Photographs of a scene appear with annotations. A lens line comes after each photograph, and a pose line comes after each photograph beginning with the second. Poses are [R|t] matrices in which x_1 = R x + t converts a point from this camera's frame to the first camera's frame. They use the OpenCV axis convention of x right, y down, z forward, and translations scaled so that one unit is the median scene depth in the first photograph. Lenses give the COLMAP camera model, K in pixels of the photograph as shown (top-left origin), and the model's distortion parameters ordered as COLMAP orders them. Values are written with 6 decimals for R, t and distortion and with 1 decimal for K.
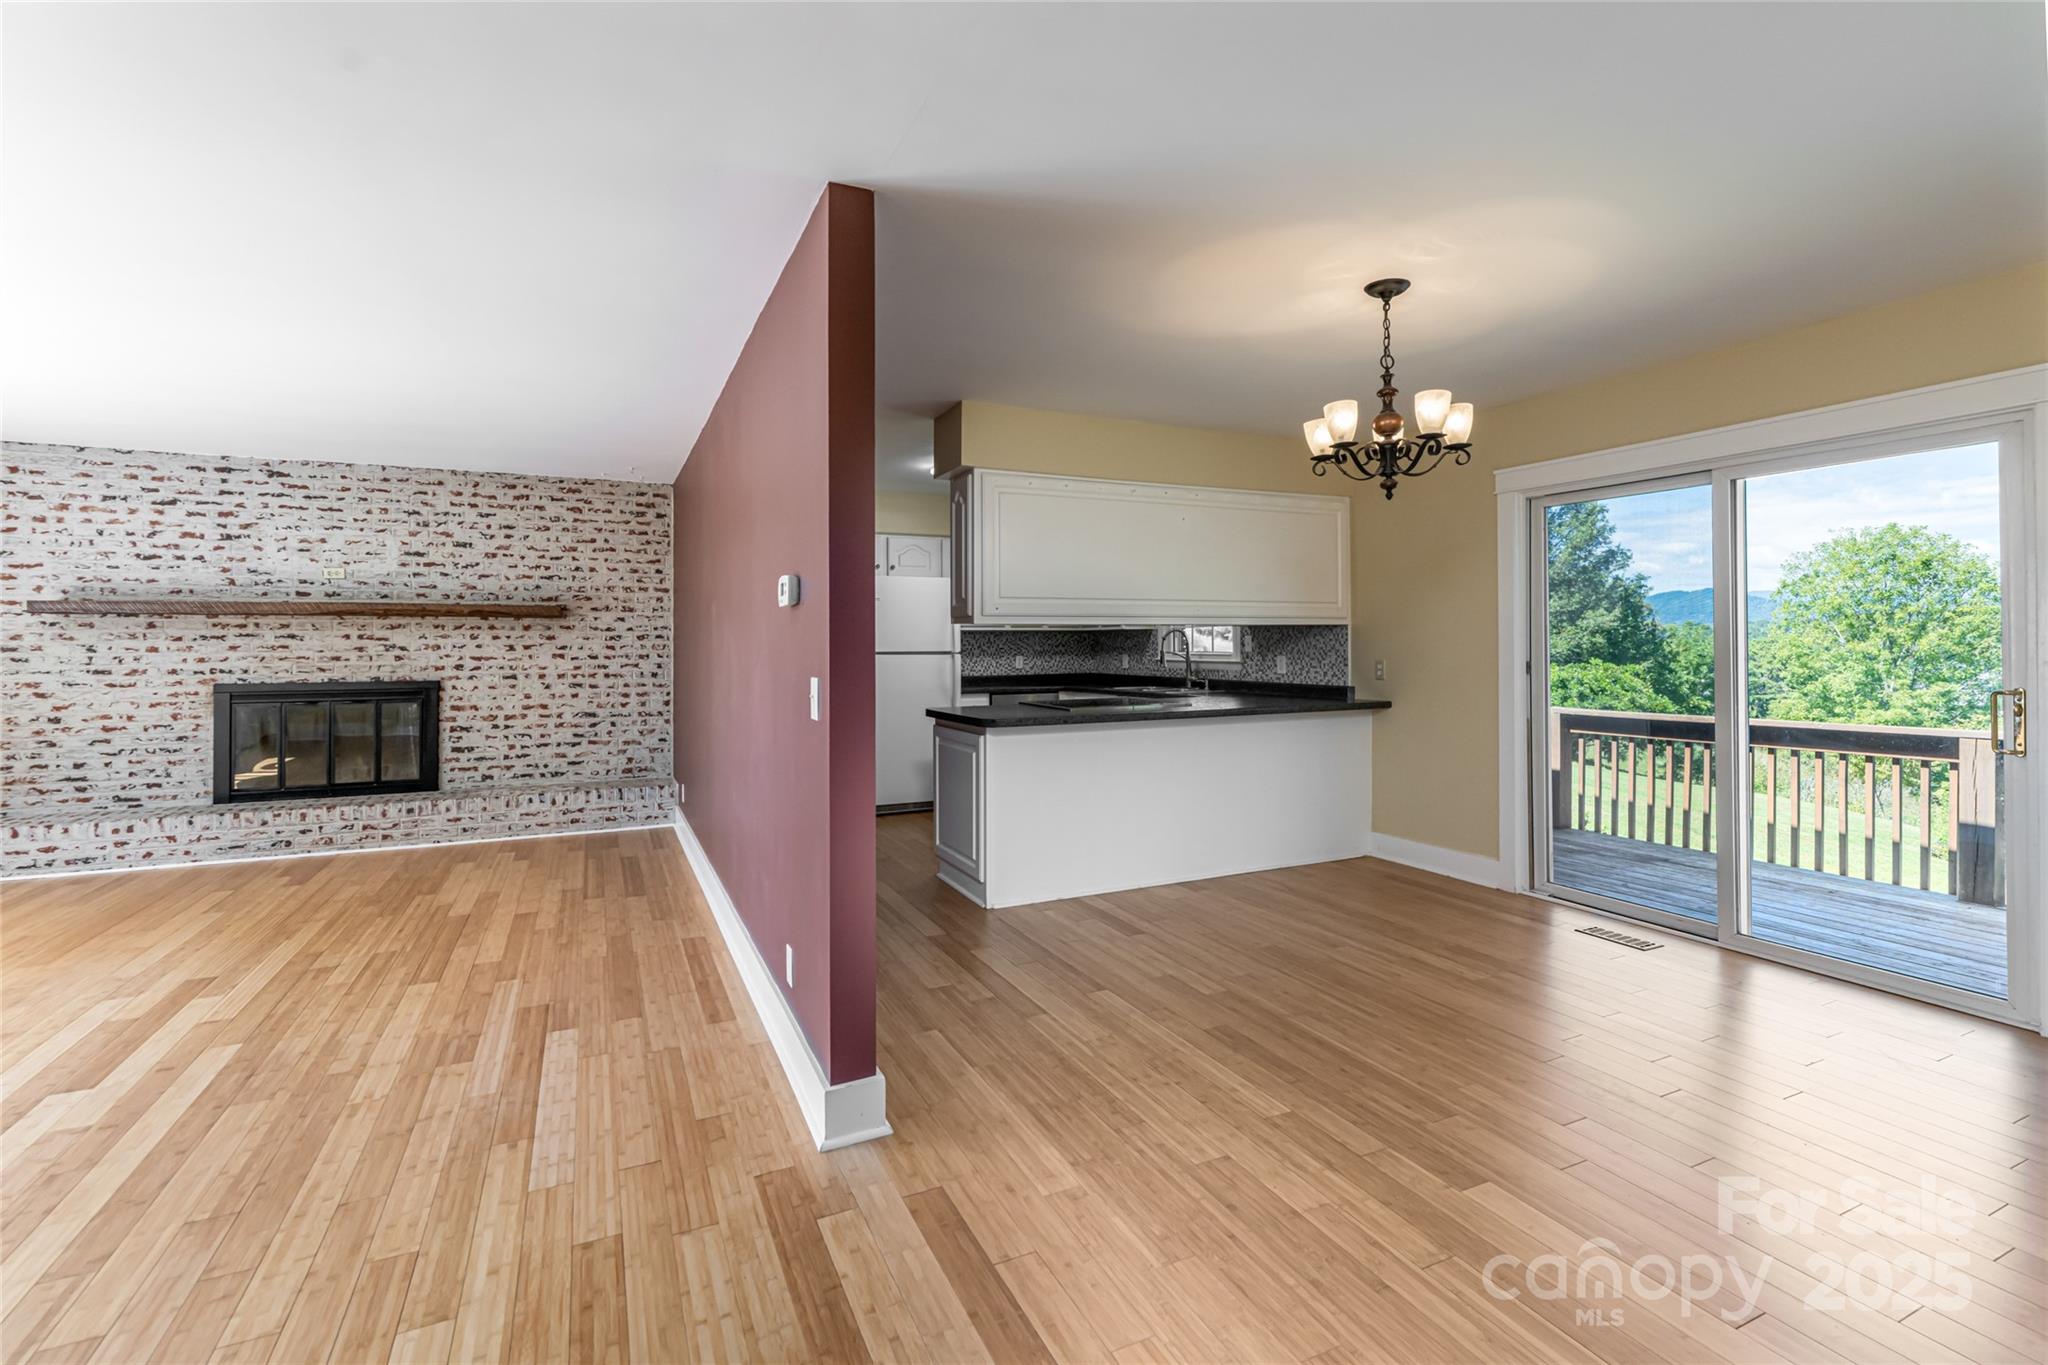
lens RADIAL K [[913.5, 0, 1013.4], [0, 913.5, 642.4], [0, 0, 1]] dist [0.001085, 0.000202]
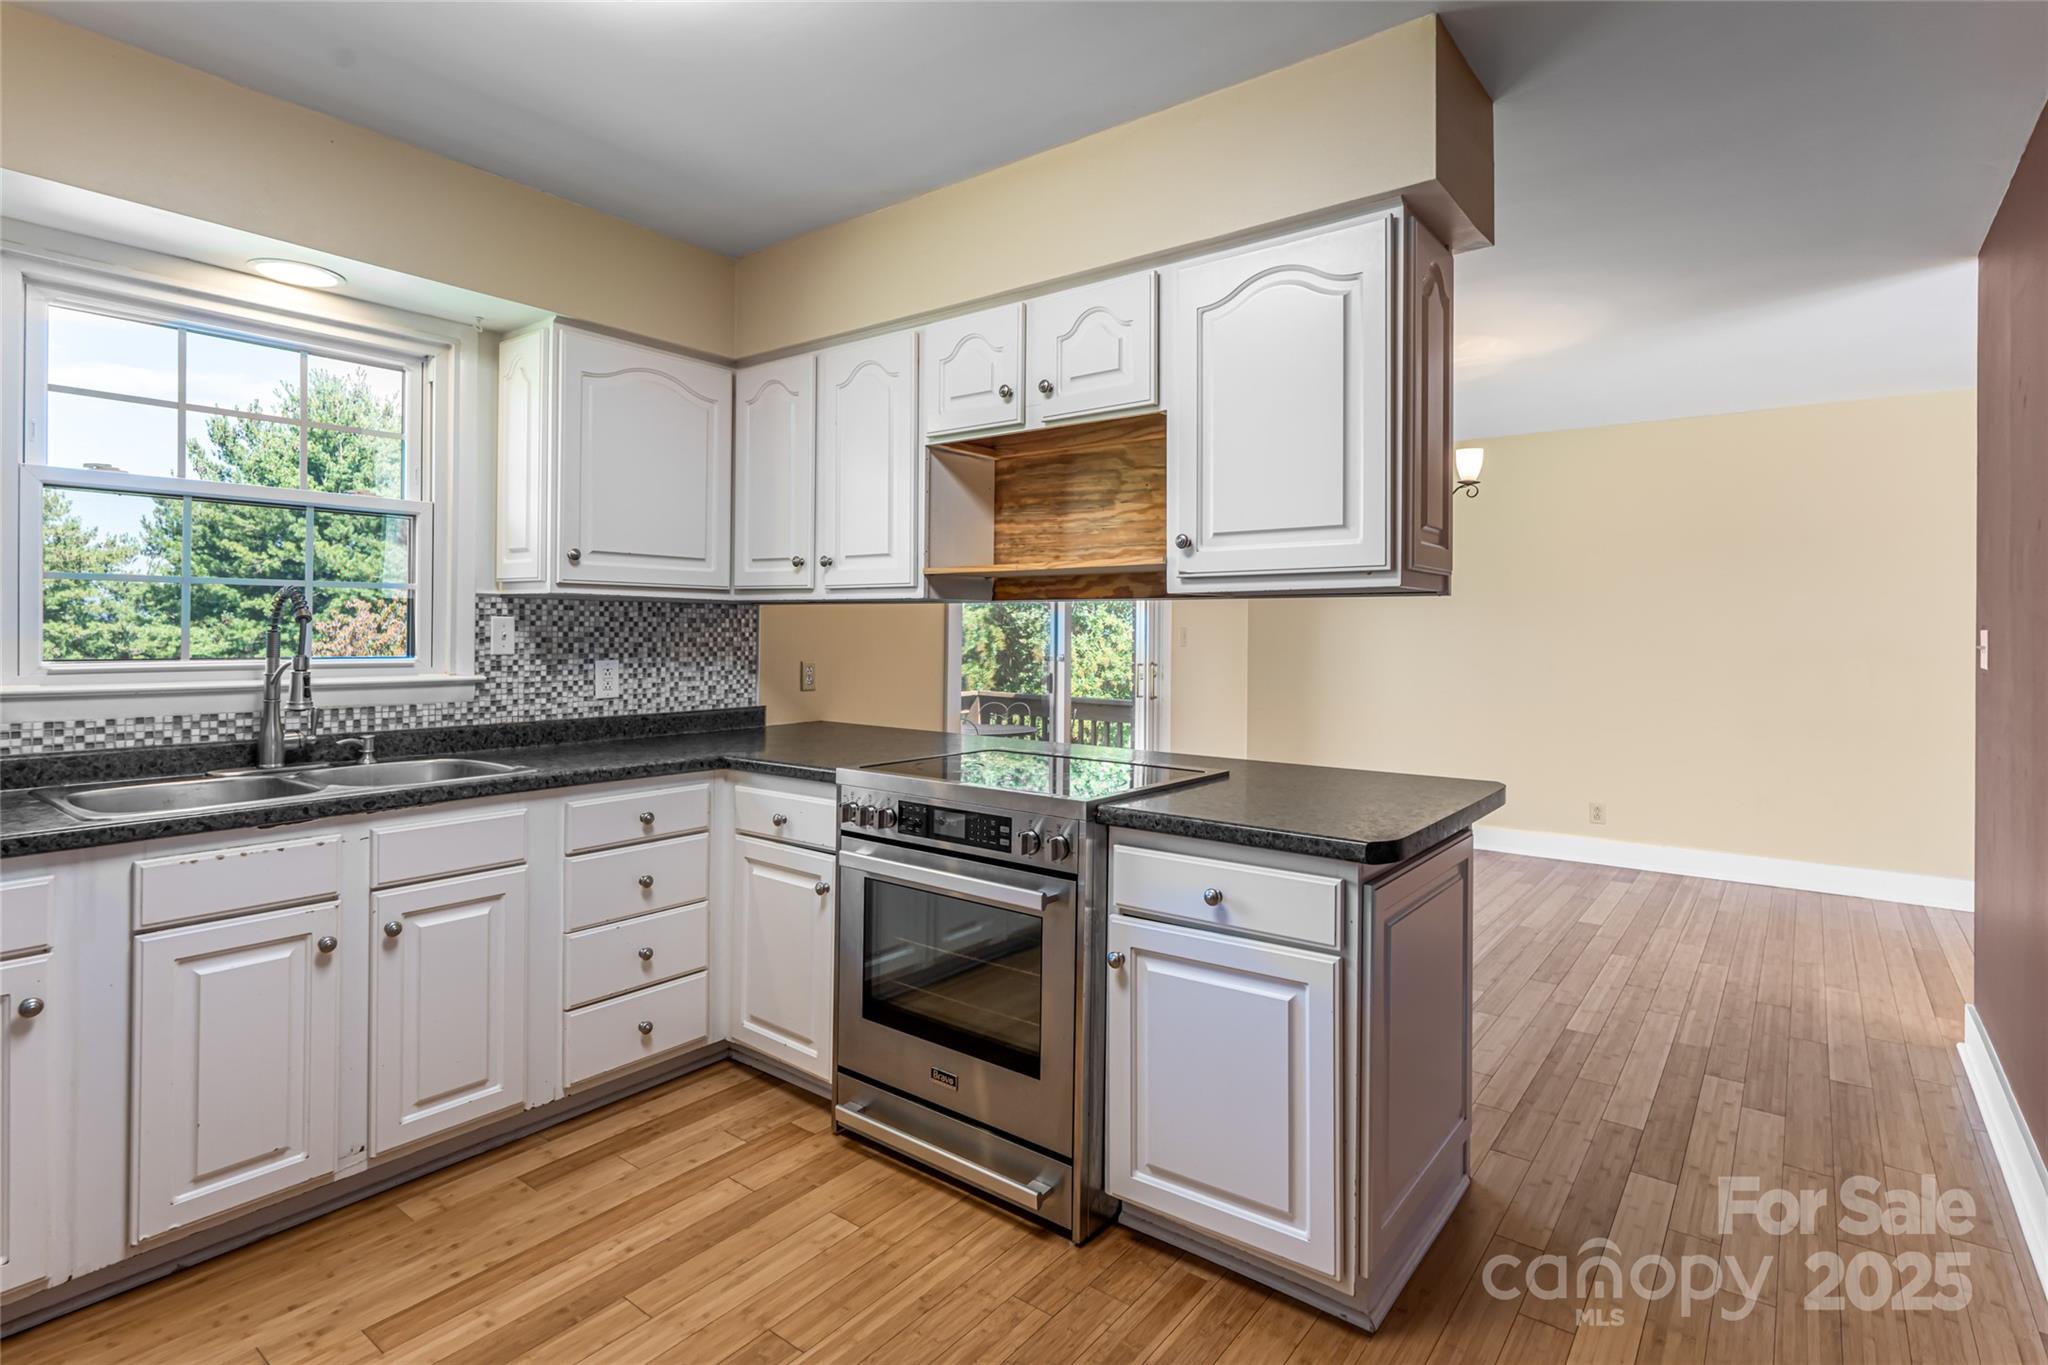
lens RADIAL K [[1015.8, 0, 1032.7], [0, 1015.8, 629.6], [0, 0, 1]] dist [-0.000298, 0.000354]
pose [[-0.467834, 0.005790, 0.883798, -0.303311], [-0.005396, 0.999941, -0.009408, 0.002026], [-0.883800, -0.009170, -0.467775, 1.098102]]
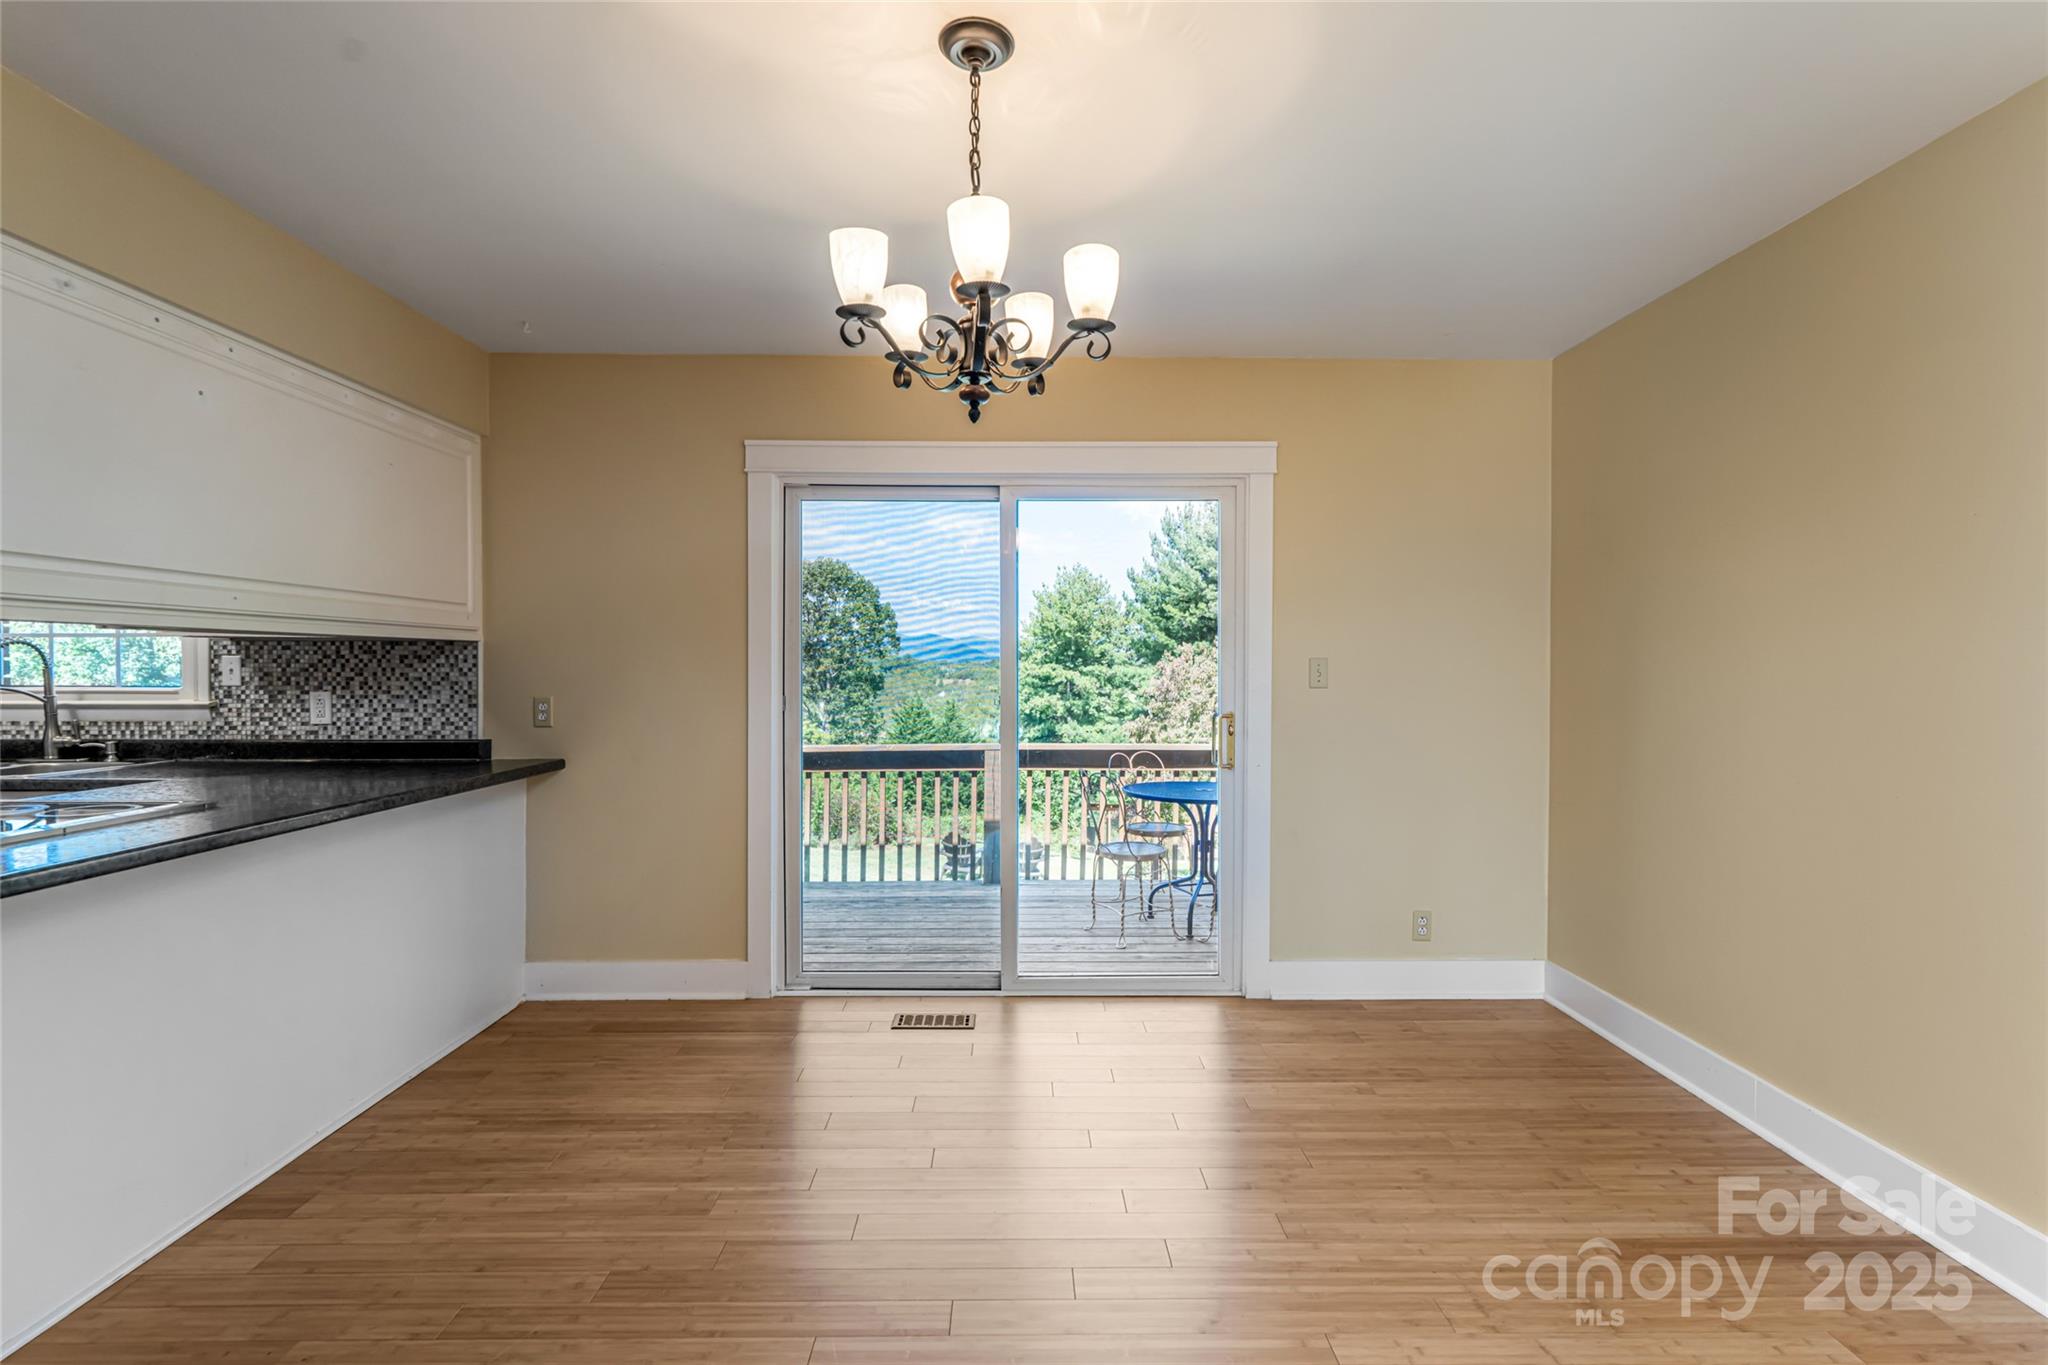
lens RADIAL K [[921.6, 0, 1024.0], [0, 921.6, 682.5], [0, 0, 1]] dist [0.001307, 0.000297]
pose [[0.409143, -0.007551, 0.912439, -0.053754], [-0.006036, 0.999921, 0.010981, -0.000374], [-0.912450, -0.010000, 0.409066, 0.381231]]
